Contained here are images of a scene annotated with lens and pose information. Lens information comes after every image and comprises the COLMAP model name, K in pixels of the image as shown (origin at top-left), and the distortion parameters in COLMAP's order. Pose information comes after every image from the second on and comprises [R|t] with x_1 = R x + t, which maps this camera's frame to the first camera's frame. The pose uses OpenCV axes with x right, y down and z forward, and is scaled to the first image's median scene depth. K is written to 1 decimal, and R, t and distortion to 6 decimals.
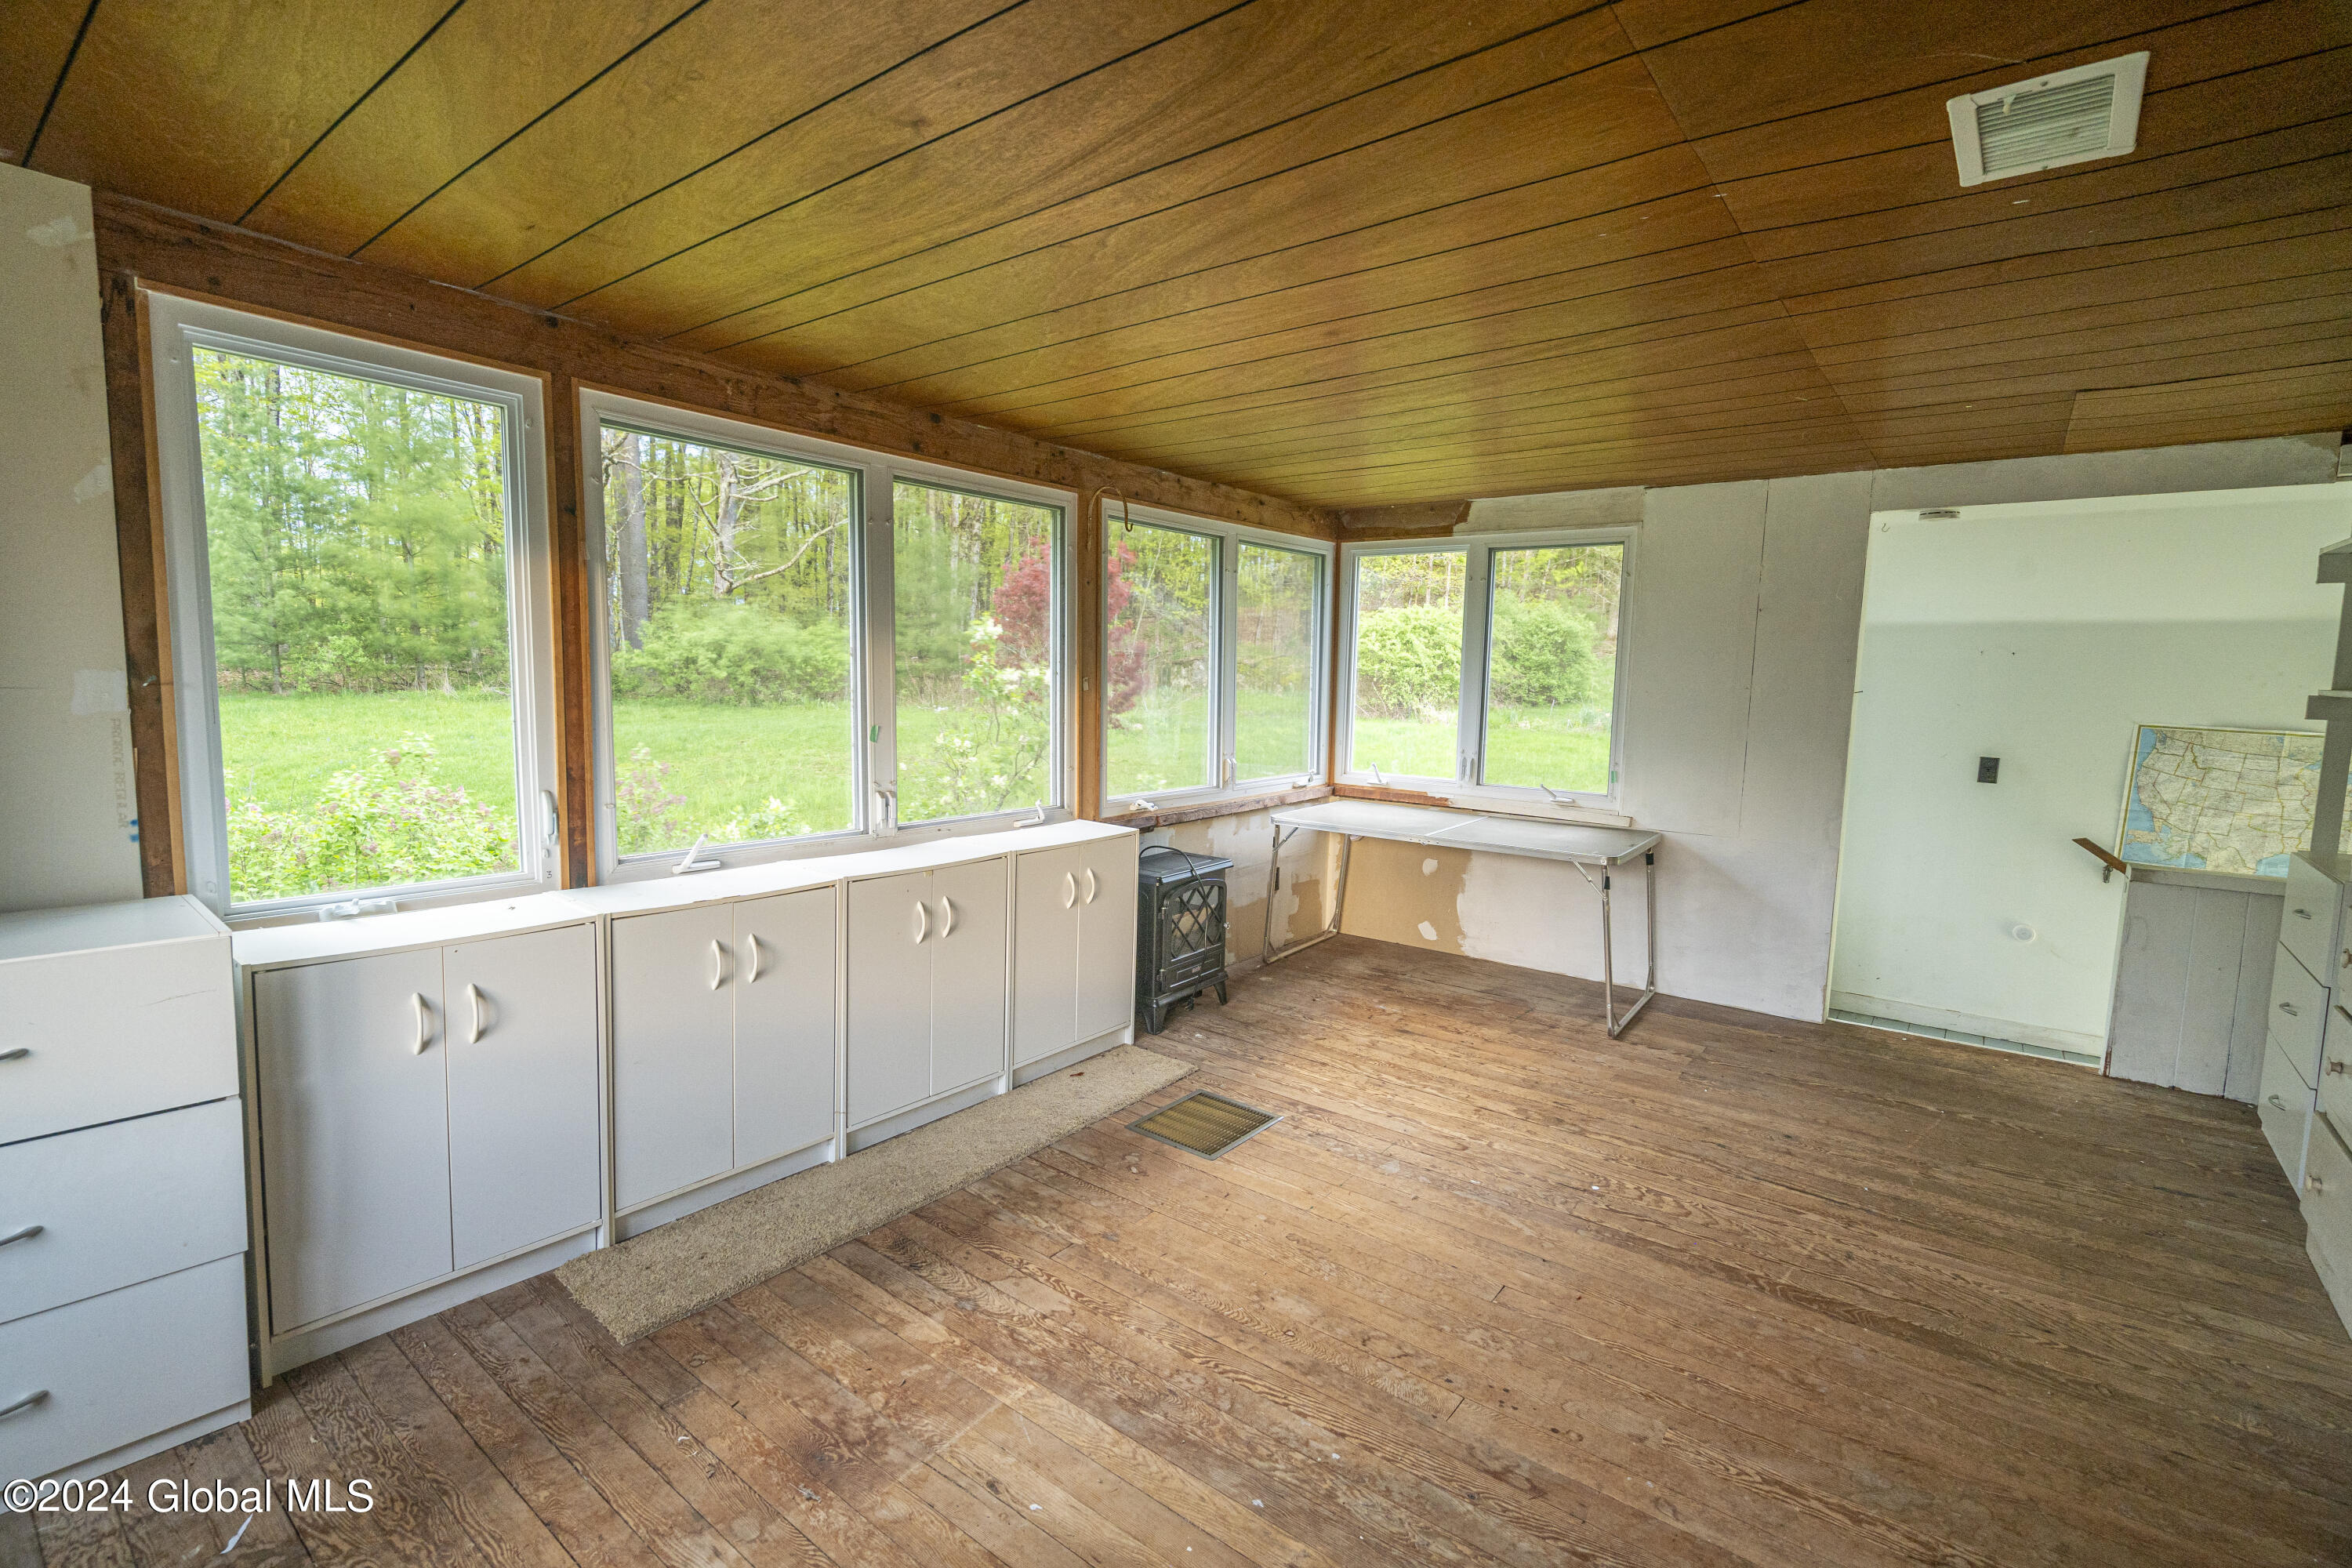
lens RADIAL K [[1069.7, 0, 1164.8], [0, 1069.7, 786.7], [0, 0, 1]] dist [0.001114, -0.000315]
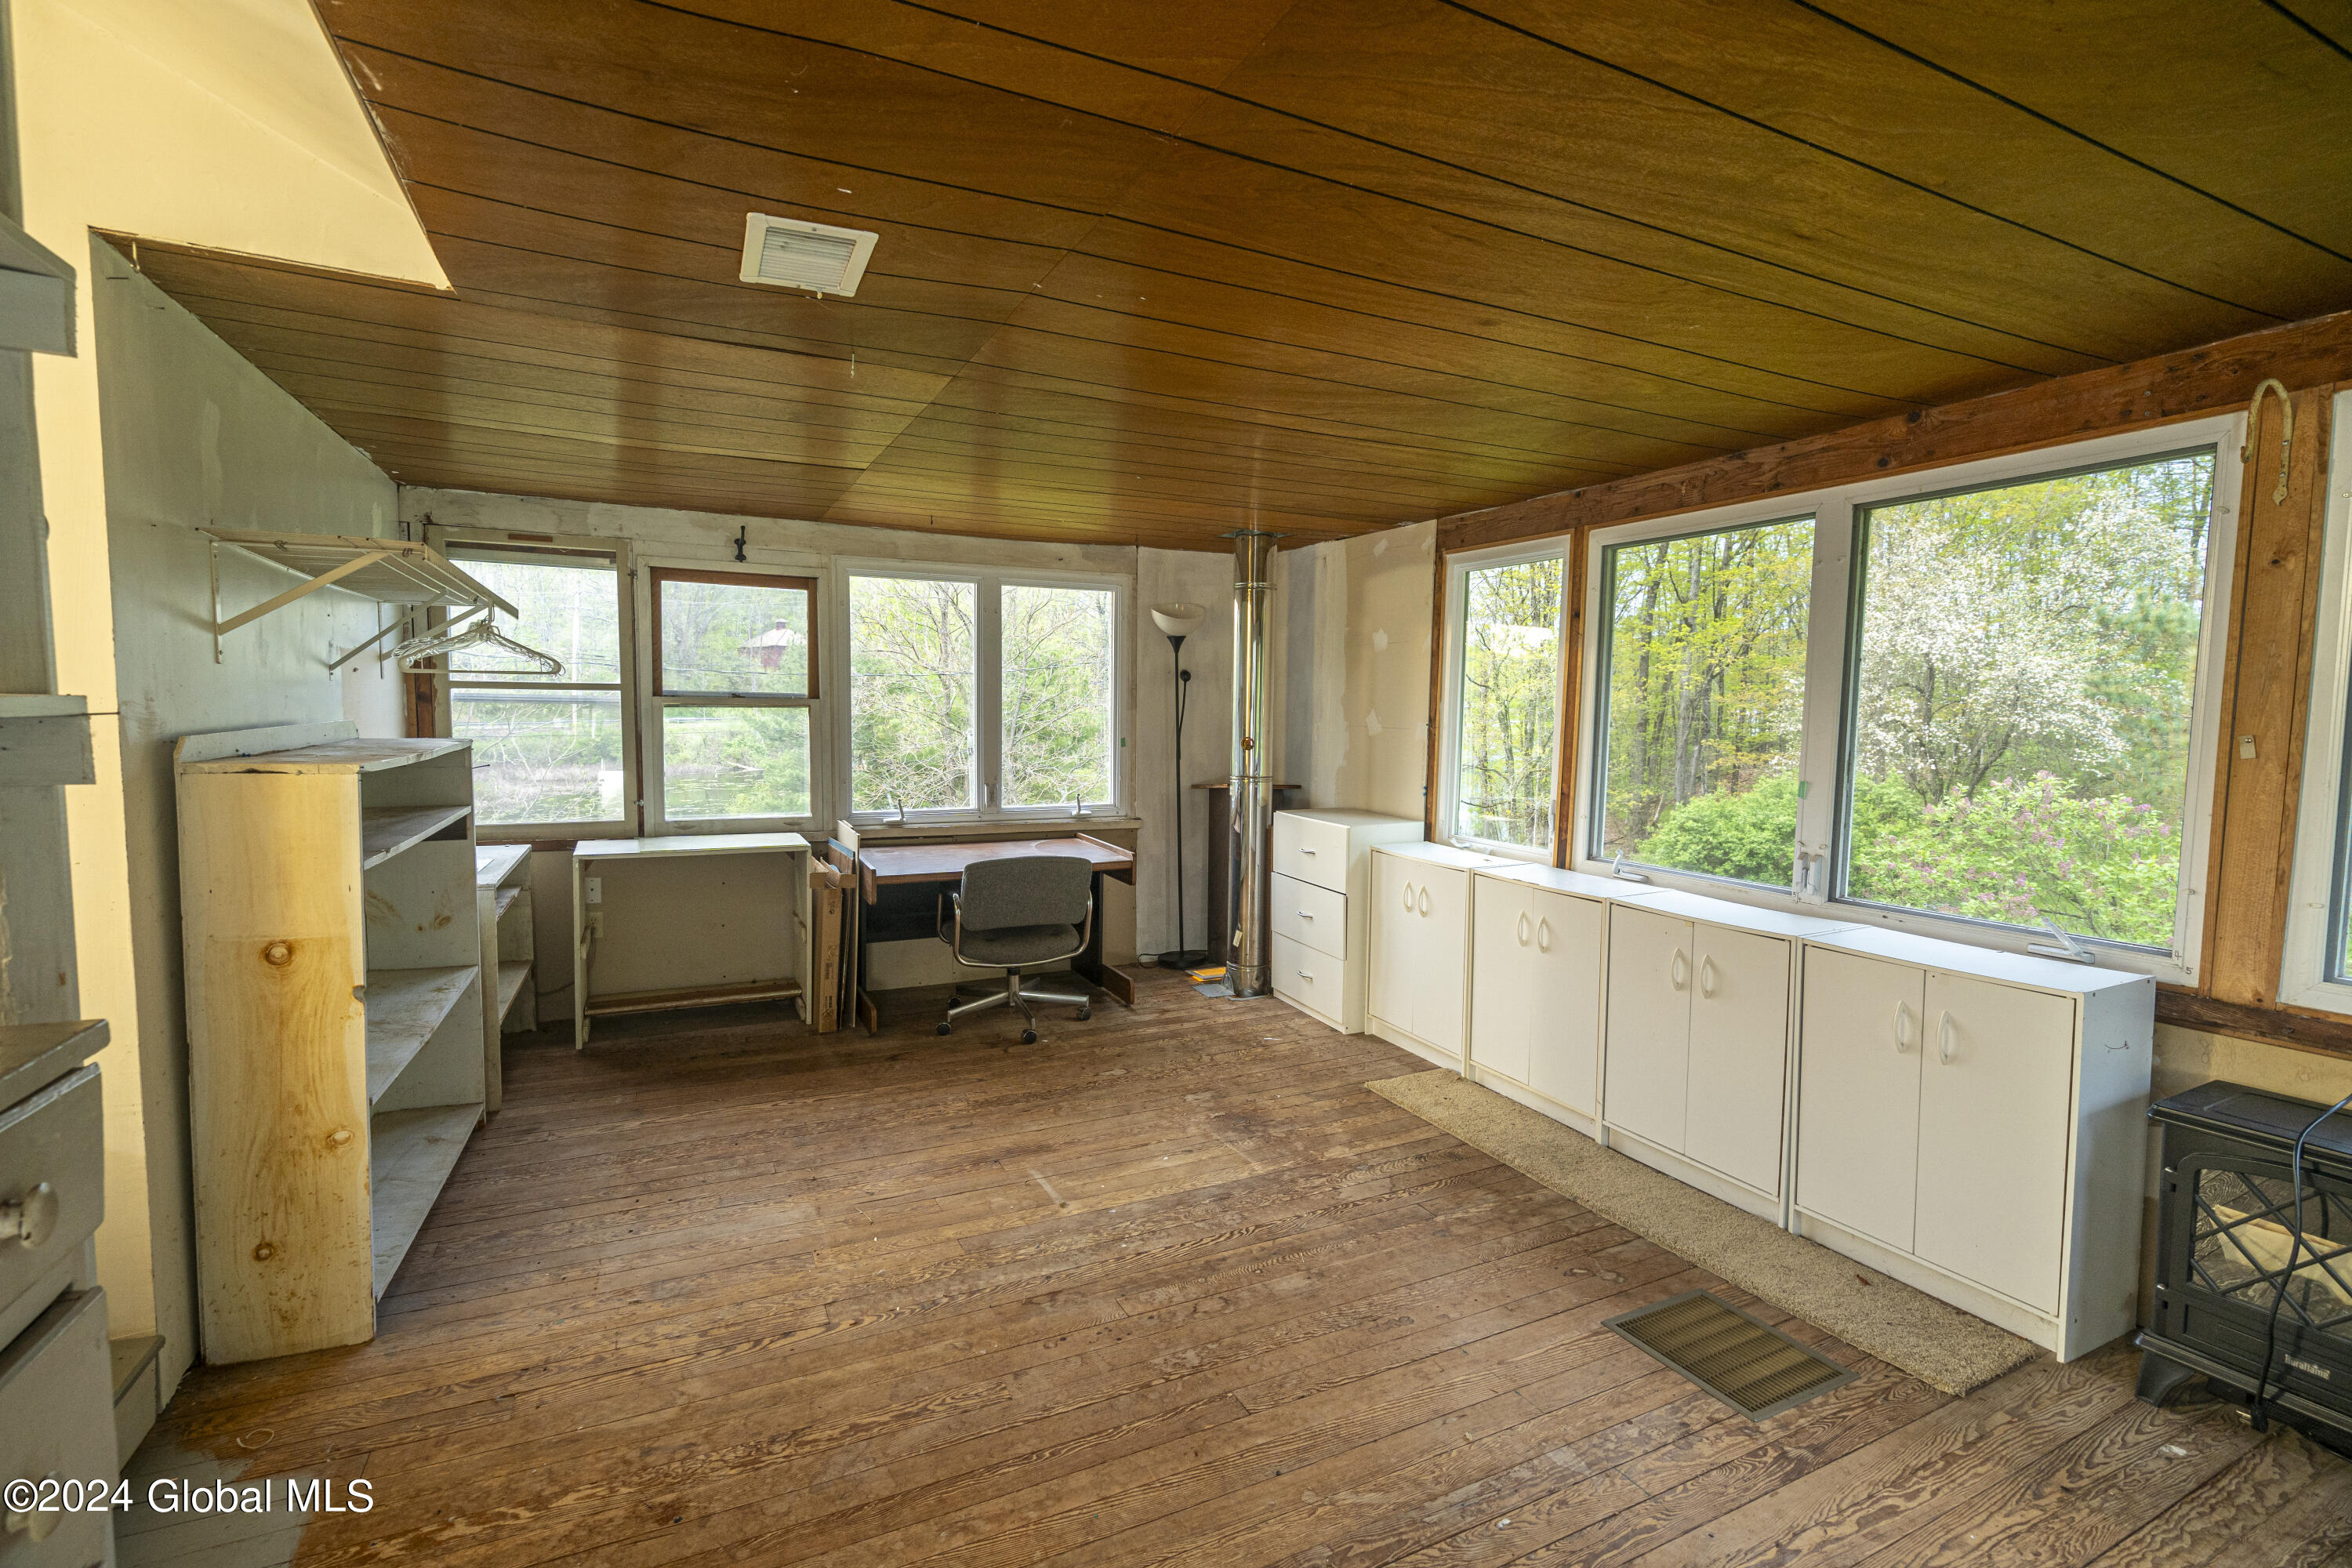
lens RADIAL K [[1069.7, 0, 1176.9], [0, 1069.7, 778.9], [0, 0, 1]] dist [0.001114, -0.000315]
pose [[-0.438988, 0.030354, -0.897980, 1.149482], [-0.113289, 0.989583, 0.088833, -0.112895], [0.891322, 0.140728, -0.430976, 1.302382]]
